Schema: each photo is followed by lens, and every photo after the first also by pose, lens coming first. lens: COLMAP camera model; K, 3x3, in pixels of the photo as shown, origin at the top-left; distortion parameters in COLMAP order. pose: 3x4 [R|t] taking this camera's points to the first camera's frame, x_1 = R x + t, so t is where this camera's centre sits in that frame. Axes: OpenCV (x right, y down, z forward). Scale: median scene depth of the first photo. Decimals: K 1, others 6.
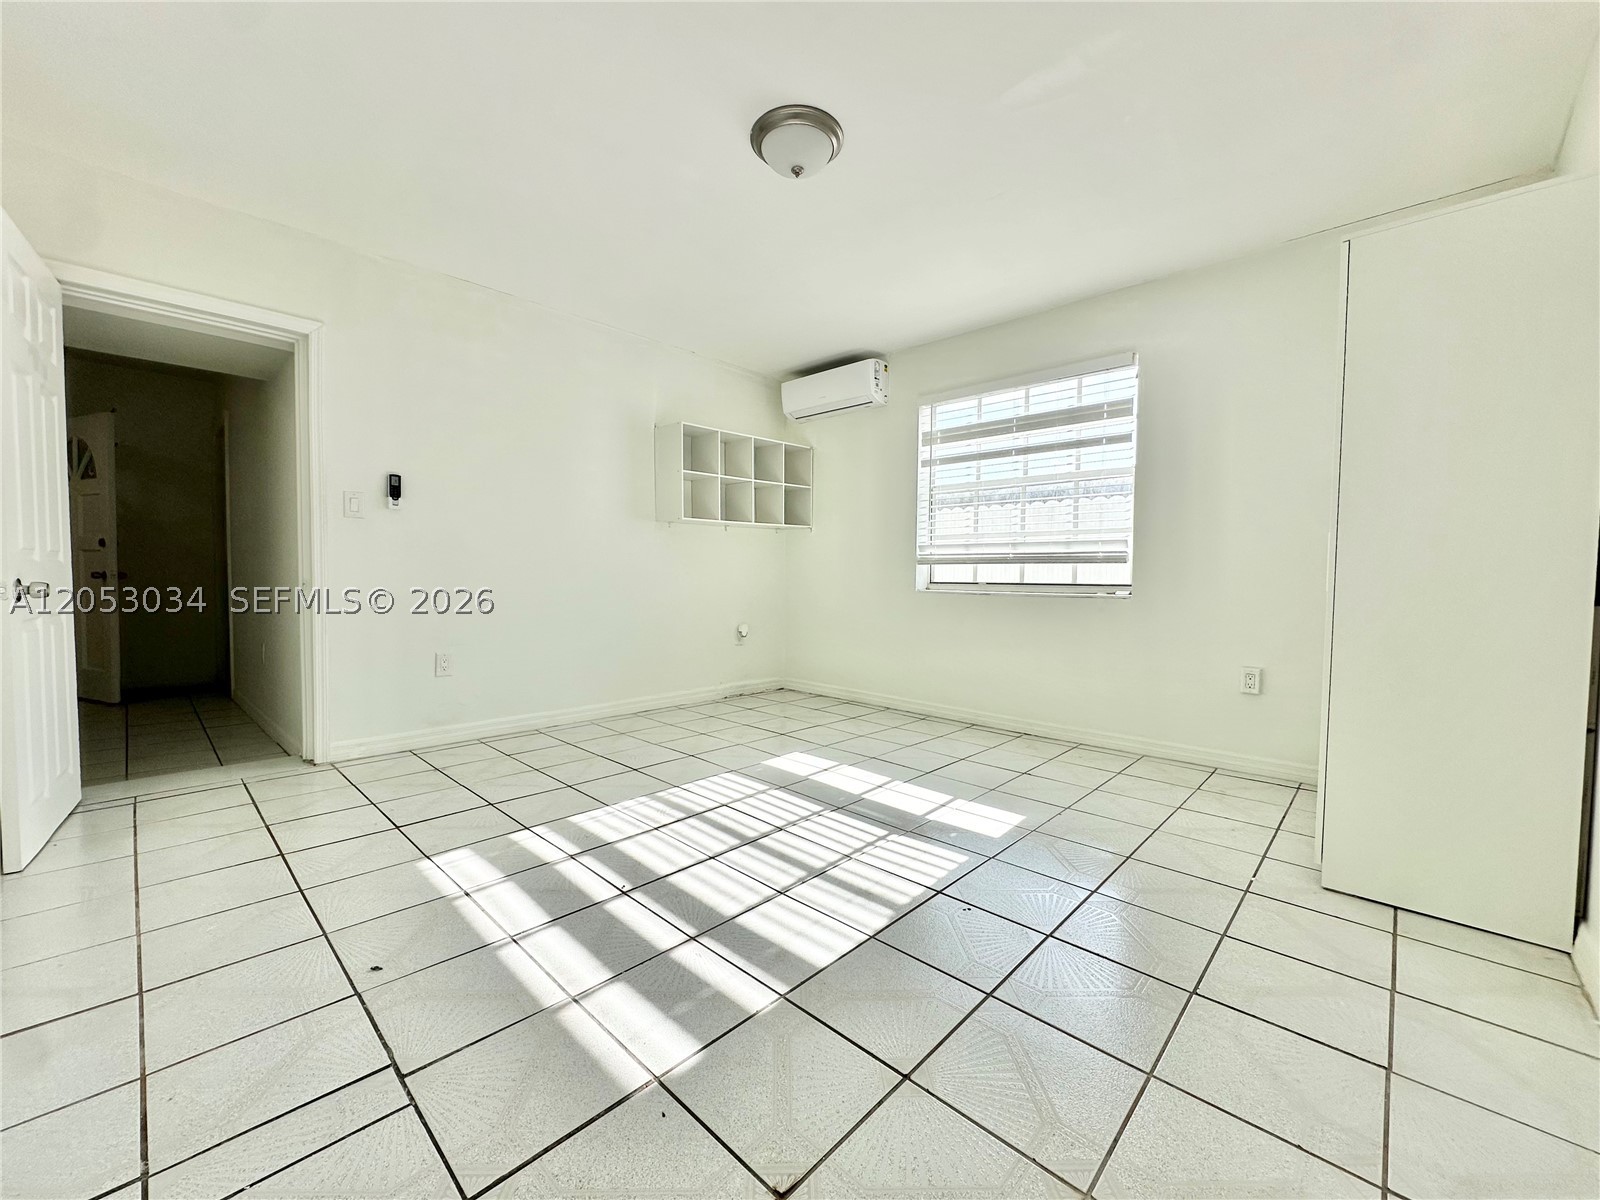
lens RADIAL K [[642.1, 0, 796.7], [0, 642.1, 599.7], [0, 0, 1]] dist [-0.002590, -0.000045]
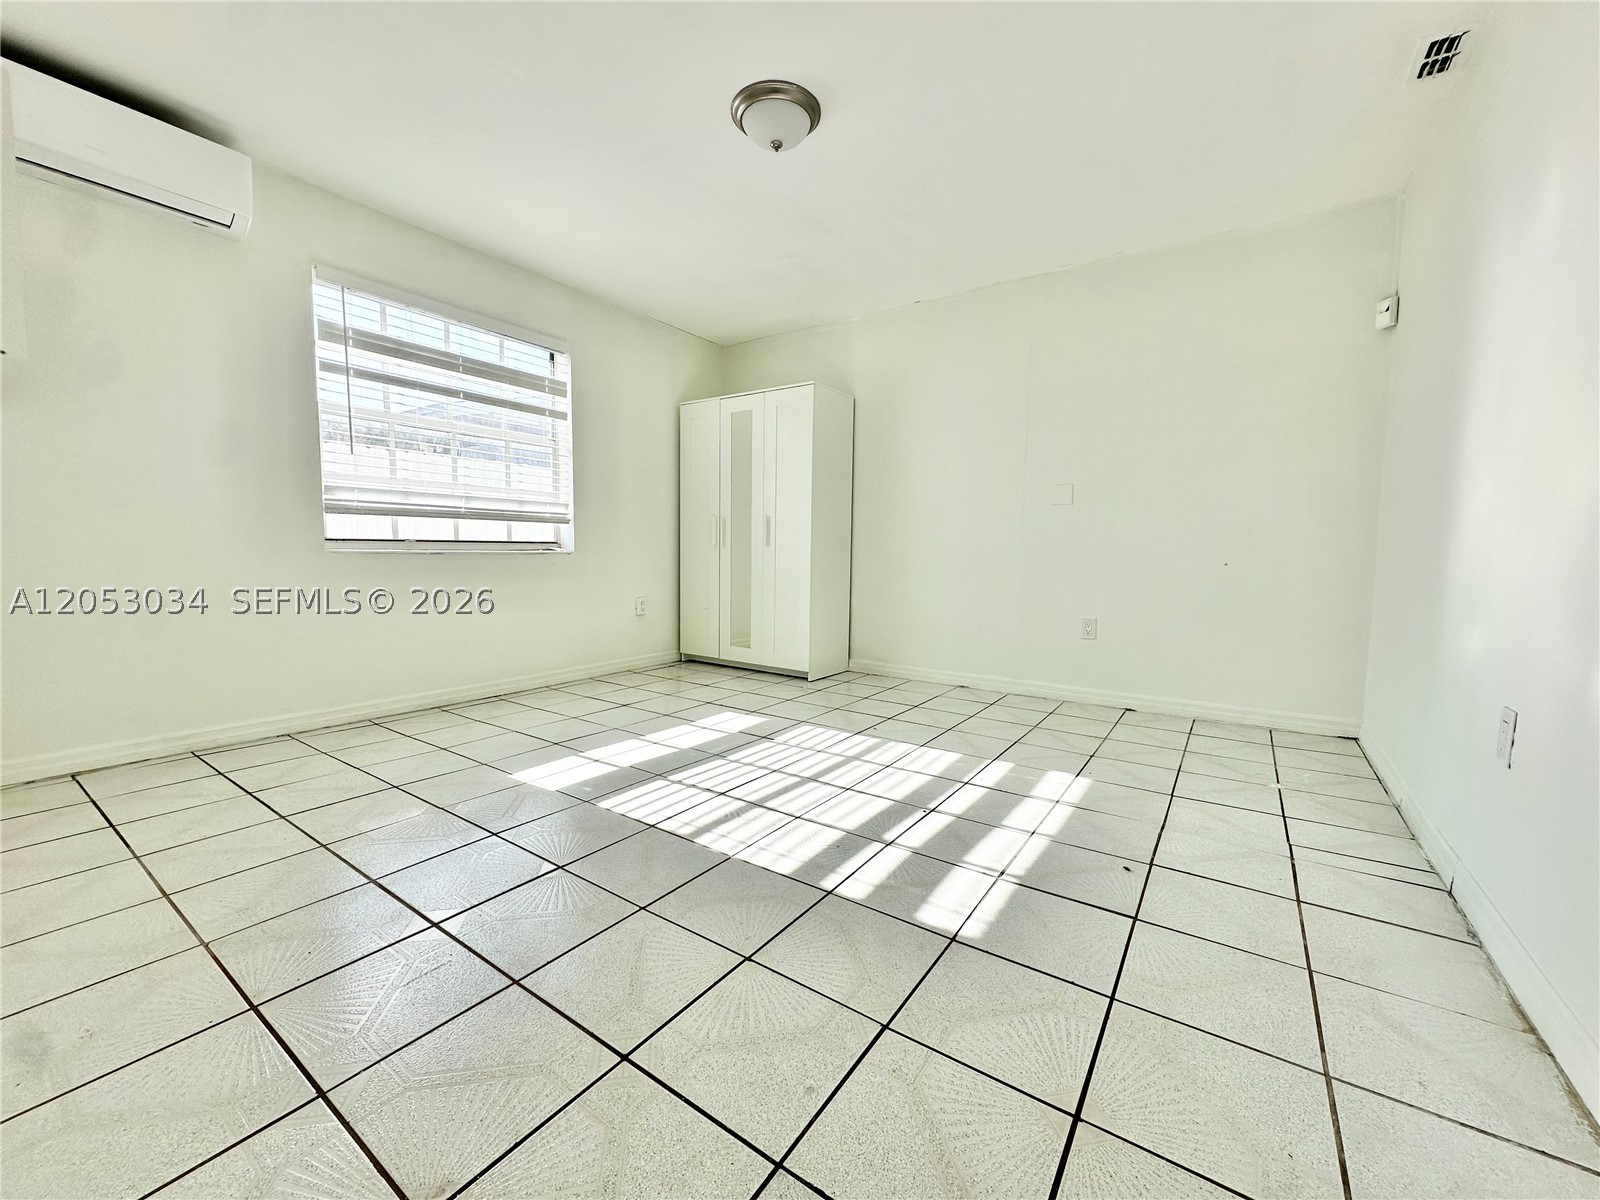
lens RADIAL K [[642.1, 0, 796.7], [0, 642.1, 599.7], [0, 0, 1]] dist [-0.002590, -0.000045]
pose [[-0.153591, -0.094304, 0.983624, -0.922423], [0.019581, 0.994950, 0.098447, -0.031808], [-0.987940, 0.034381, -0.150969, 0.966055]]
